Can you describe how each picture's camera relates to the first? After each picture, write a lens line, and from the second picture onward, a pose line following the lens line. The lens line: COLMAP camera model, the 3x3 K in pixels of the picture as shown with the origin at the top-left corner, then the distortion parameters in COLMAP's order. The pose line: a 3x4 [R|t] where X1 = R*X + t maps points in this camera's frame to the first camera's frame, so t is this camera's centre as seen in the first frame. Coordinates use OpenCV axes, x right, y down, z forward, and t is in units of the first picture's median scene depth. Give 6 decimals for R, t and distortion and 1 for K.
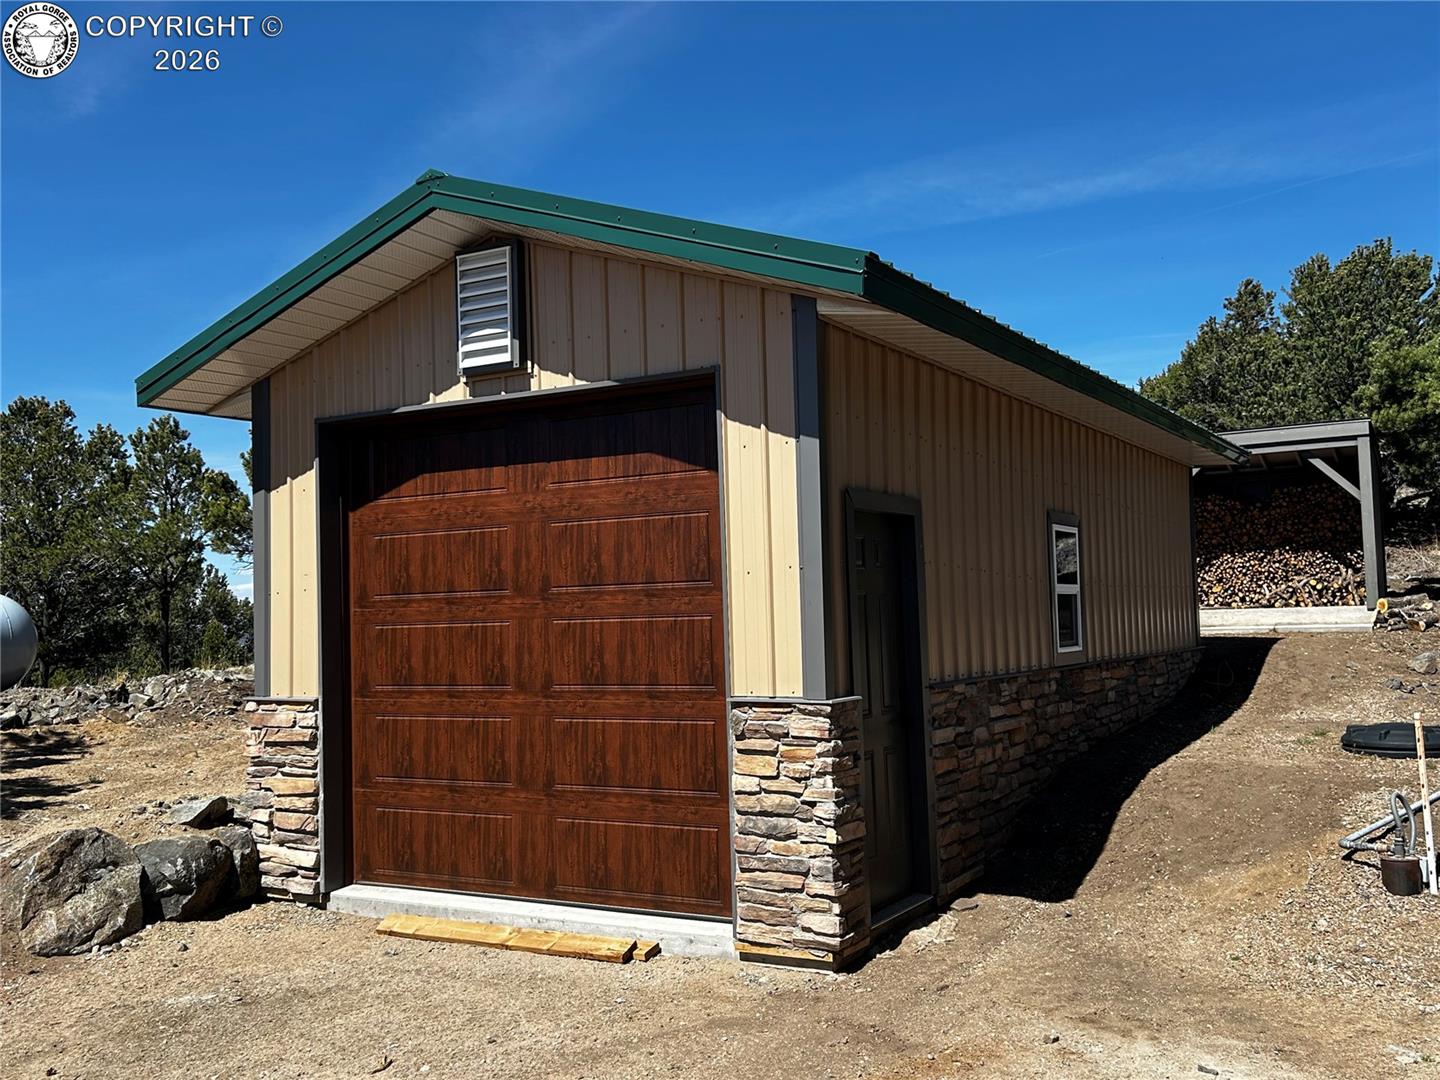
lens RADIAL K [[1341.2, 0, 720.7], [0, 1341.2, 538.6], [0, 0, 1]] dist [0.021191, 0.000000]
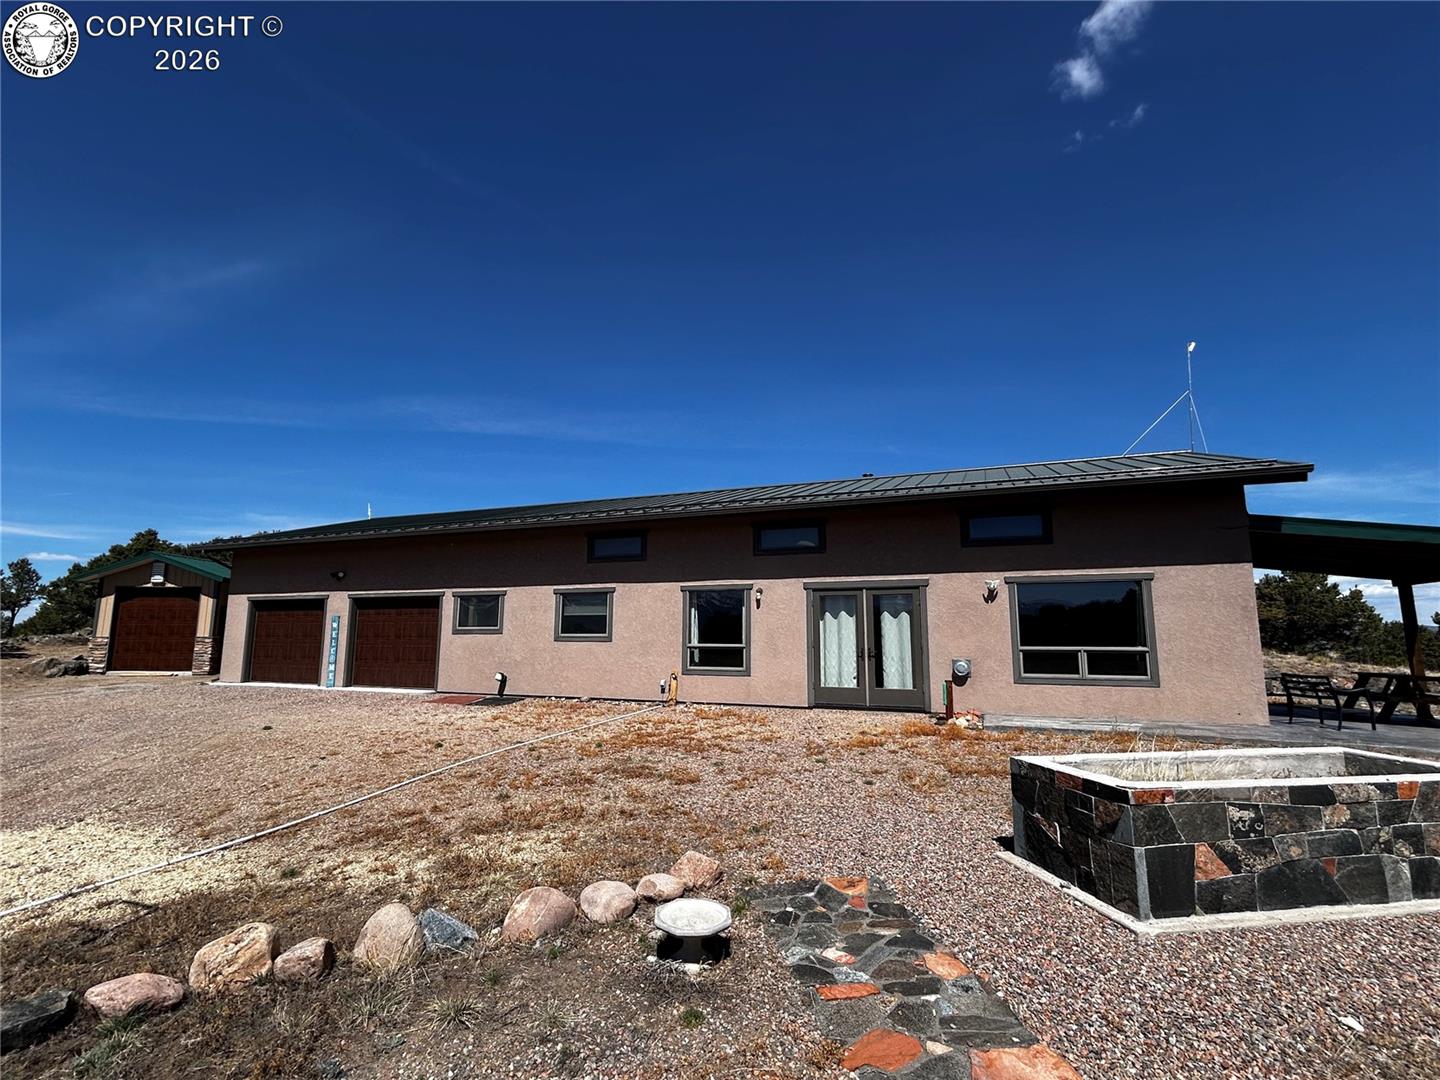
lens RADIAL K [[680.5, 0, 717.4], [0, 680.5, 535.0], [0, 0, 1]] dist [-0.003497, 0.000027]
pose [[0.844908, 0.111492, 0.523164, 0.342386], [-0.060296, 0.991655, -0.113954, -0.142532], [-0.531503, 0.064736, 0.844579, -2.996269]]
